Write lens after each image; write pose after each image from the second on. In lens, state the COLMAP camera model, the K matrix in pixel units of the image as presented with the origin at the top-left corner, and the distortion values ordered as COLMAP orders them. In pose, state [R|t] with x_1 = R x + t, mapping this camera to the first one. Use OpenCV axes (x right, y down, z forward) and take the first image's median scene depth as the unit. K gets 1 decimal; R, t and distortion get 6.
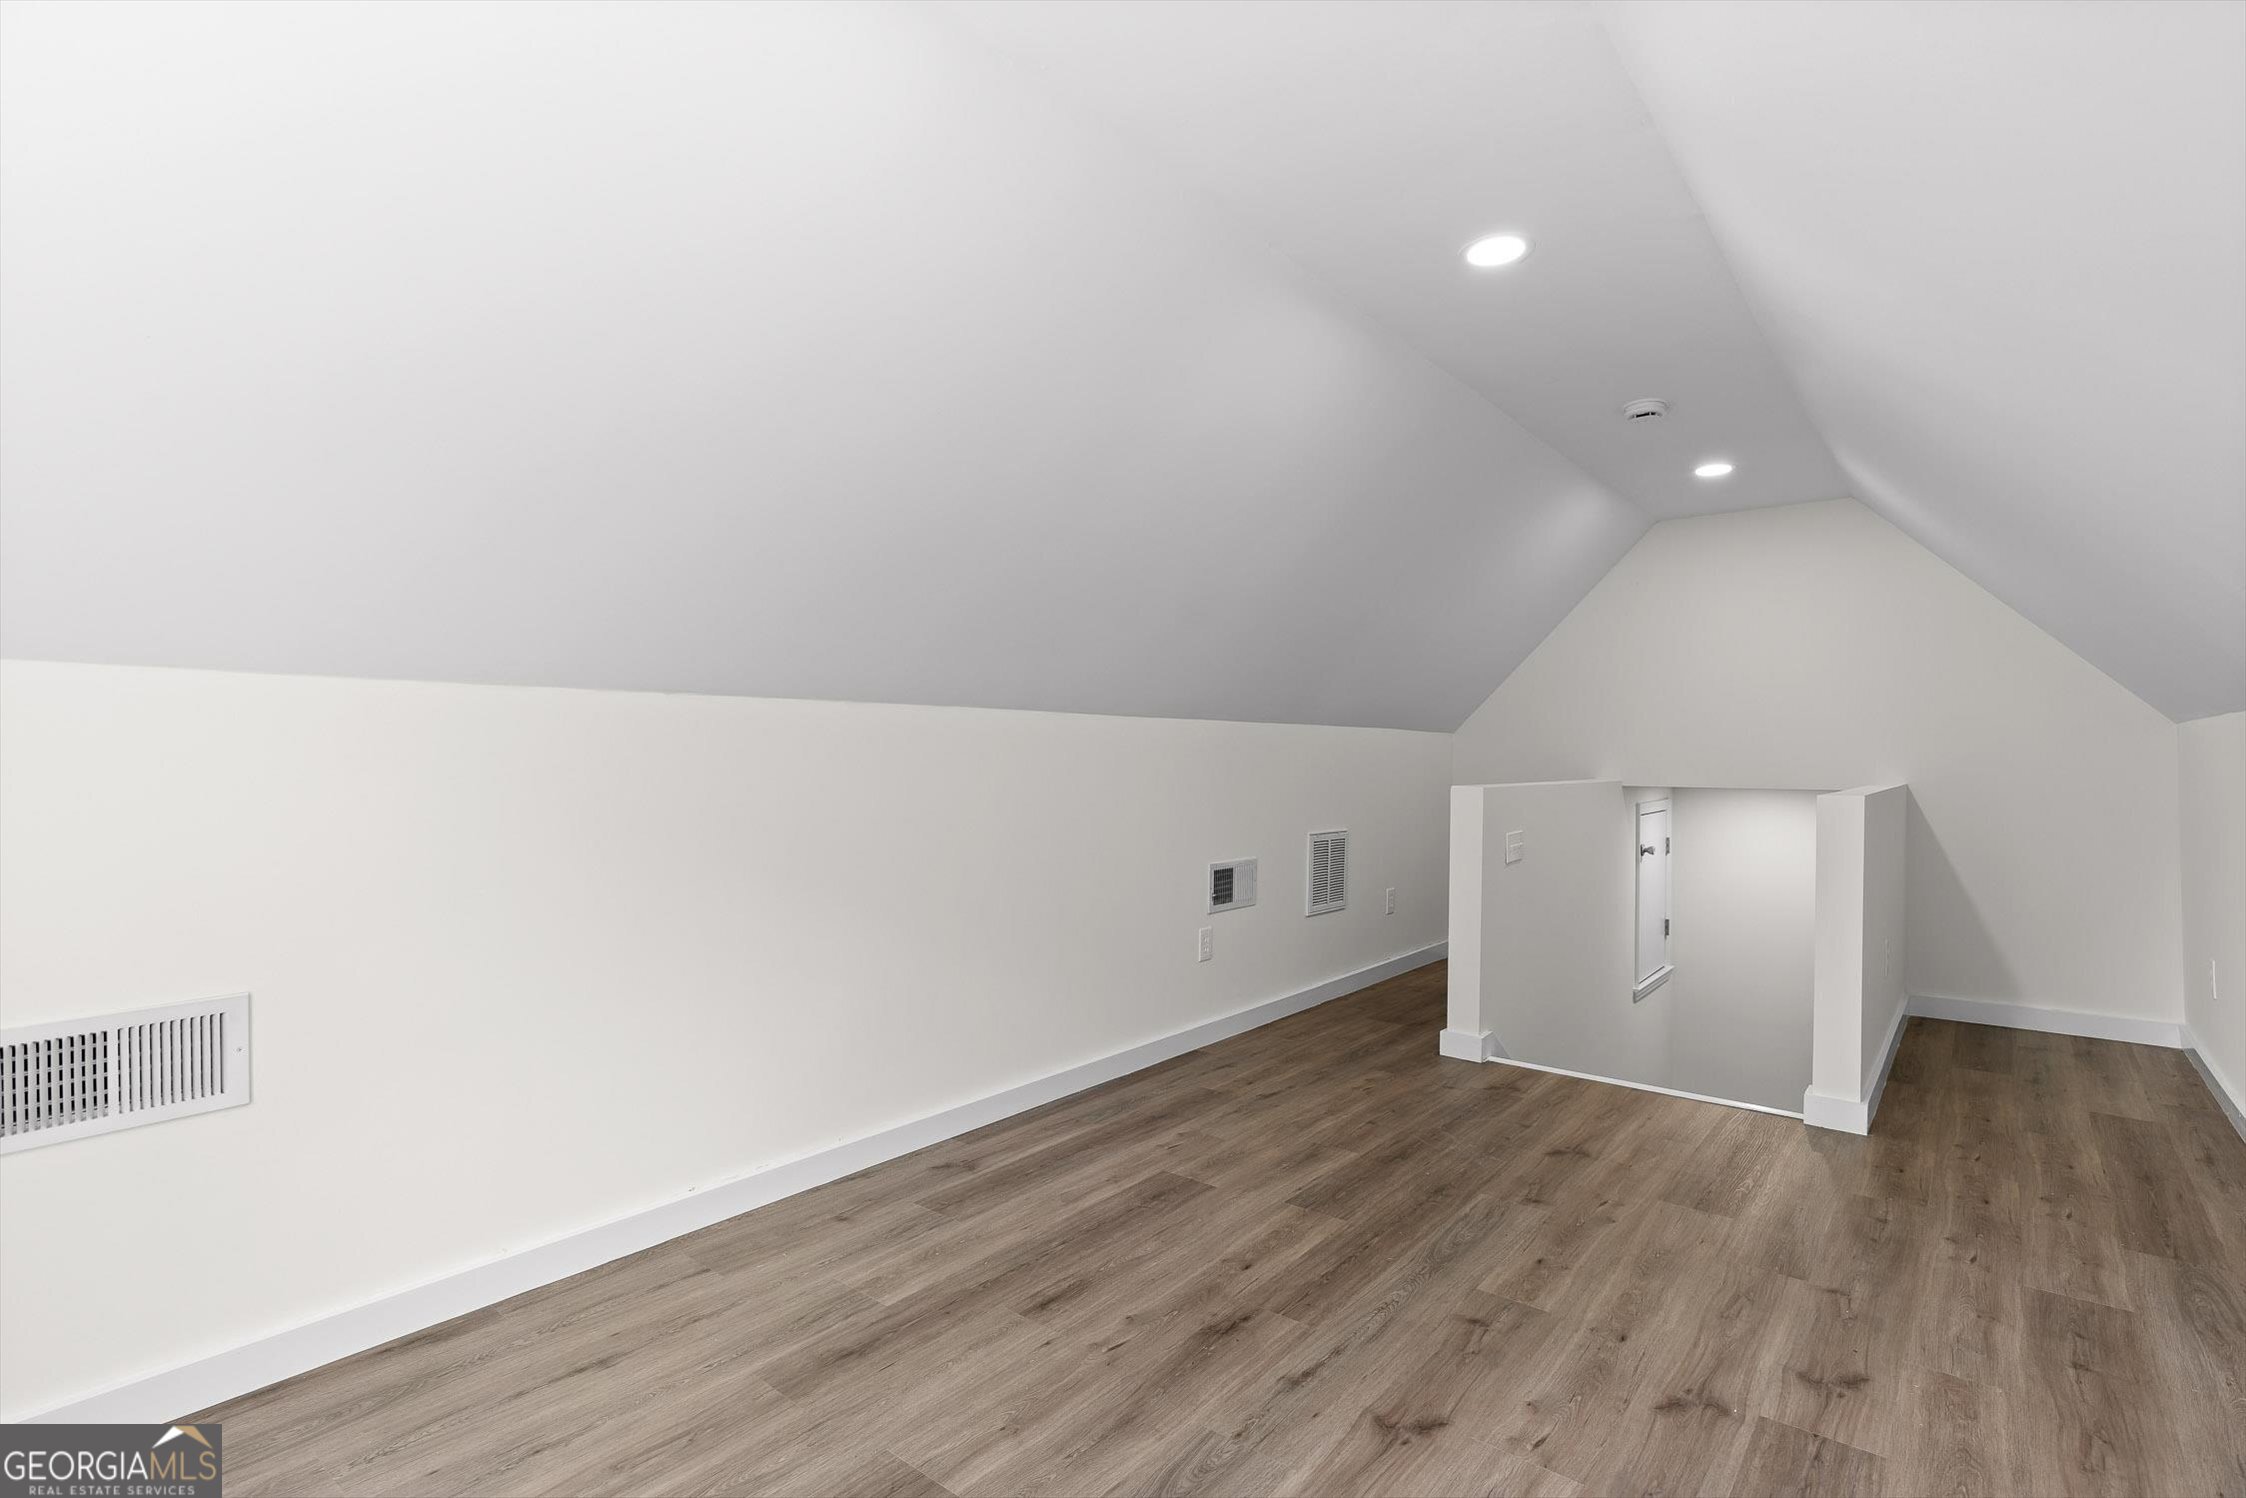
lens RADIAL K [[1054.8, 0, 1127.1], [0, 1054.8, 757.6], [0, 0, 1]] dist [0.004256, -0.000099]
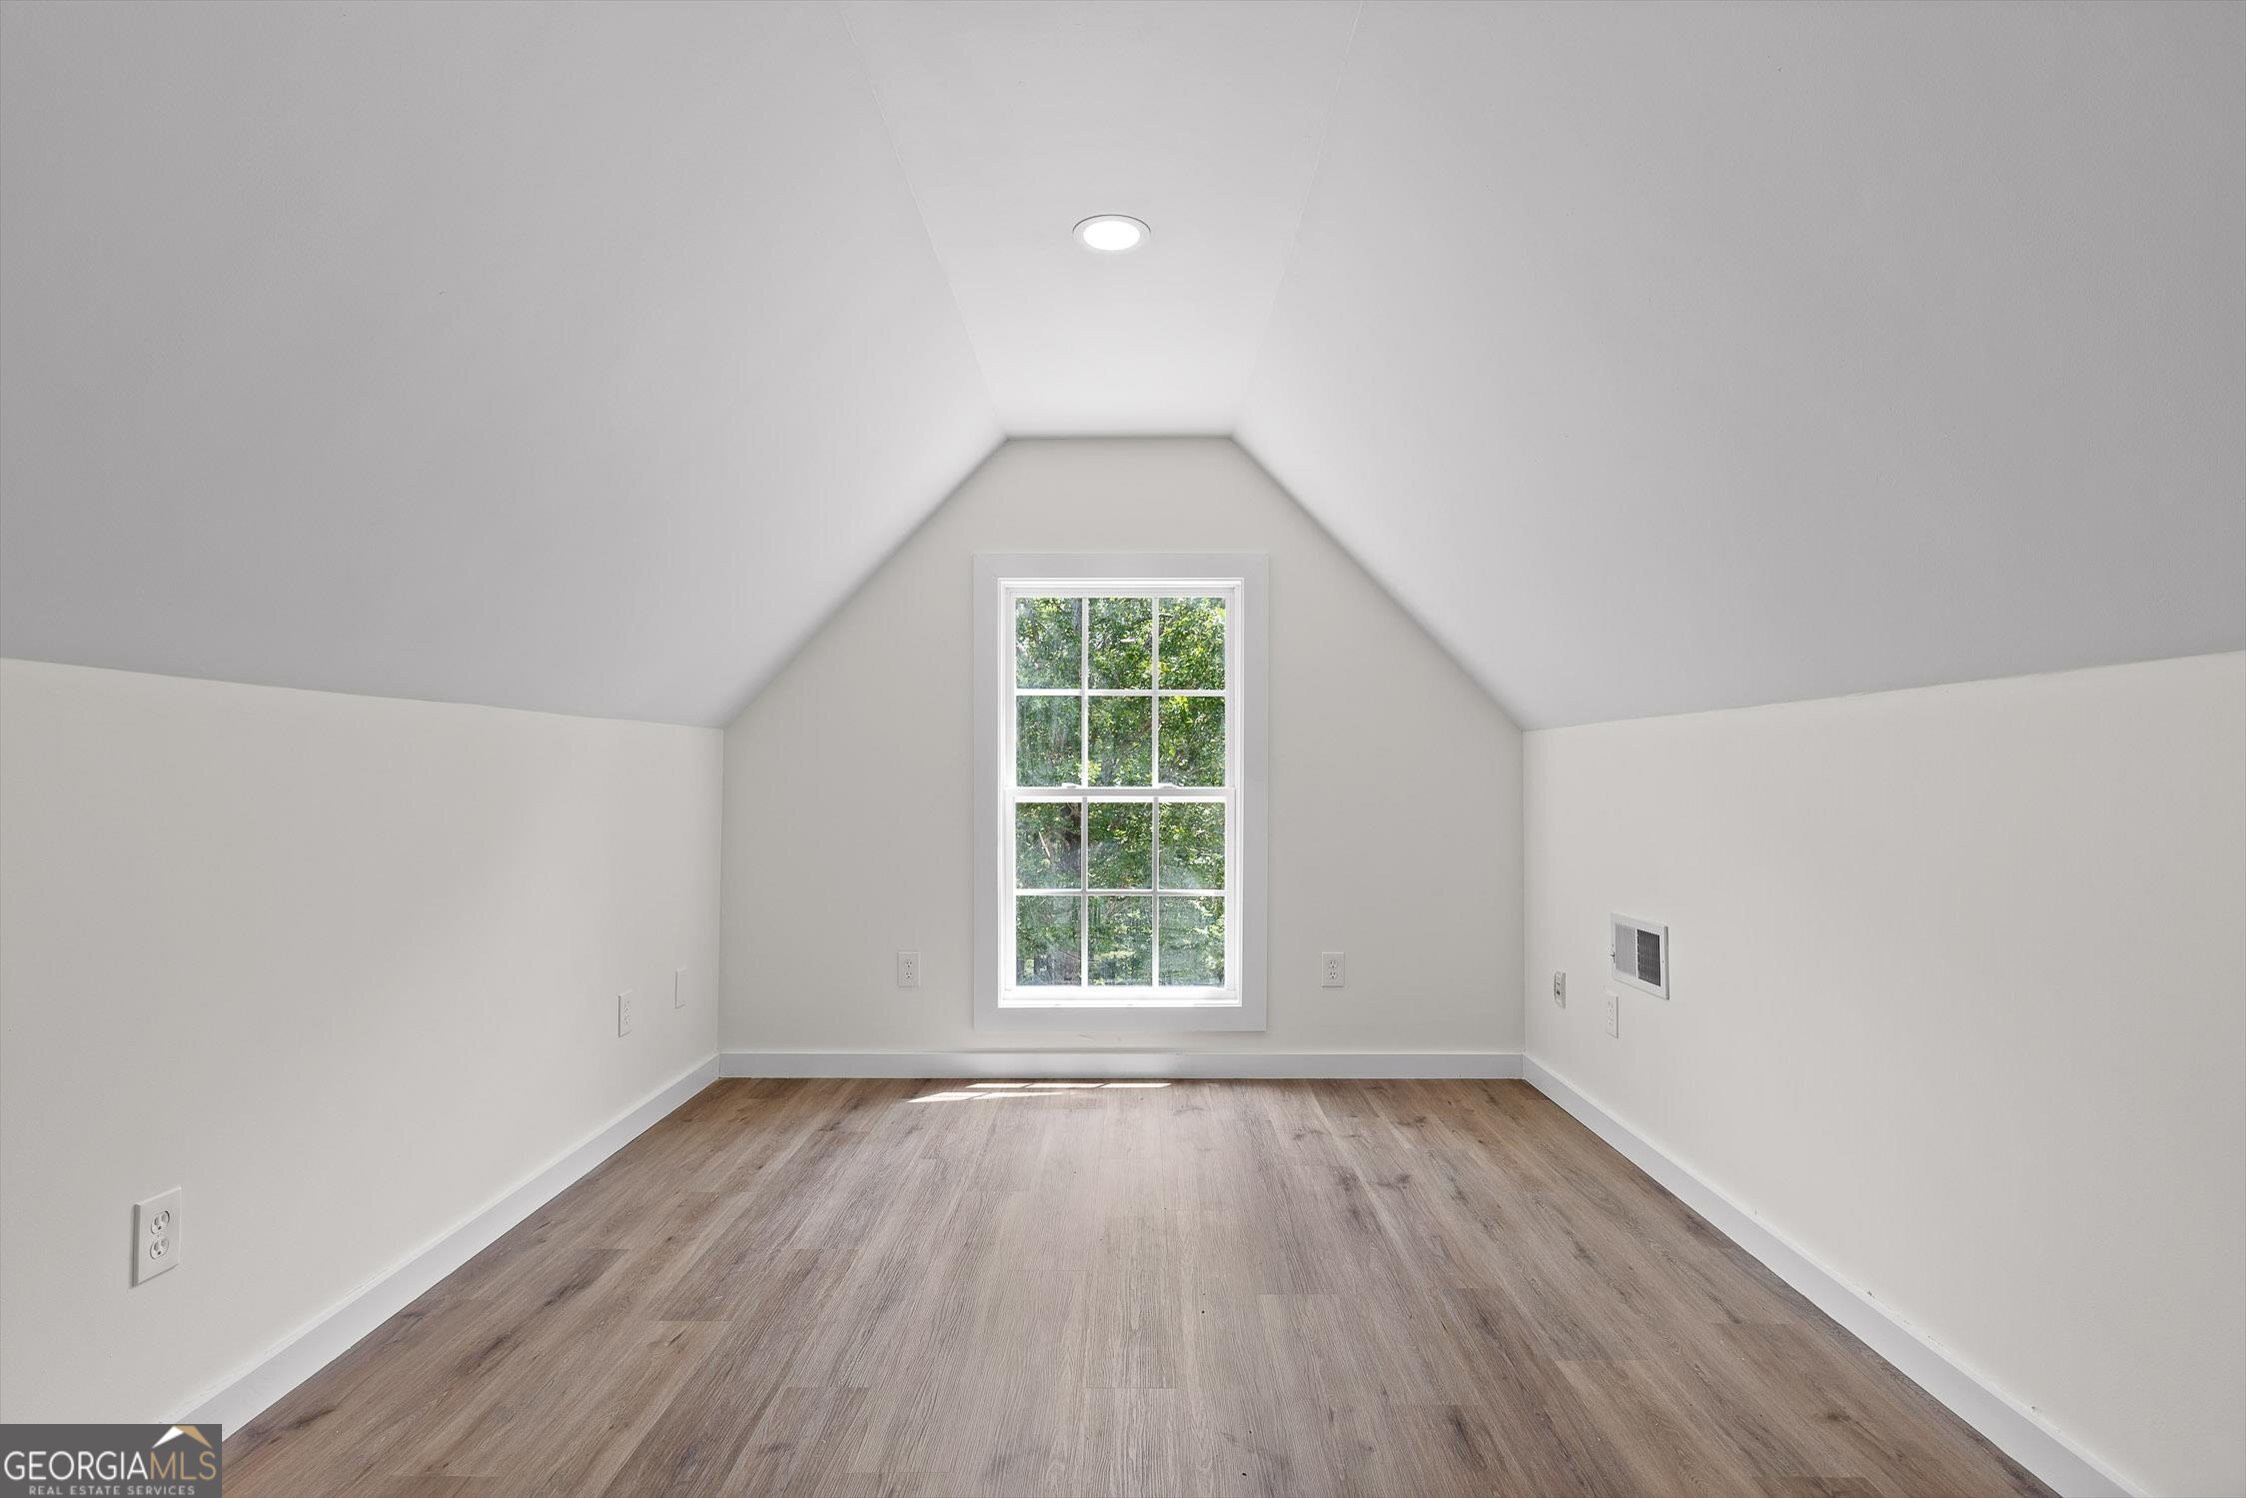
lens RADIAL K [[1054.8, 0, 1124.8], [0, 1054.8, 755.6], [0, 0, 1]] dist [0.004256, -0.000099]
pose [[-0.764241, -0.011048, -0.644836, 0.690153], [0.000705, 0.999838, -0.017966, 0.000900], [0.644930, -0.014185, -0.764110, 1.516323]]
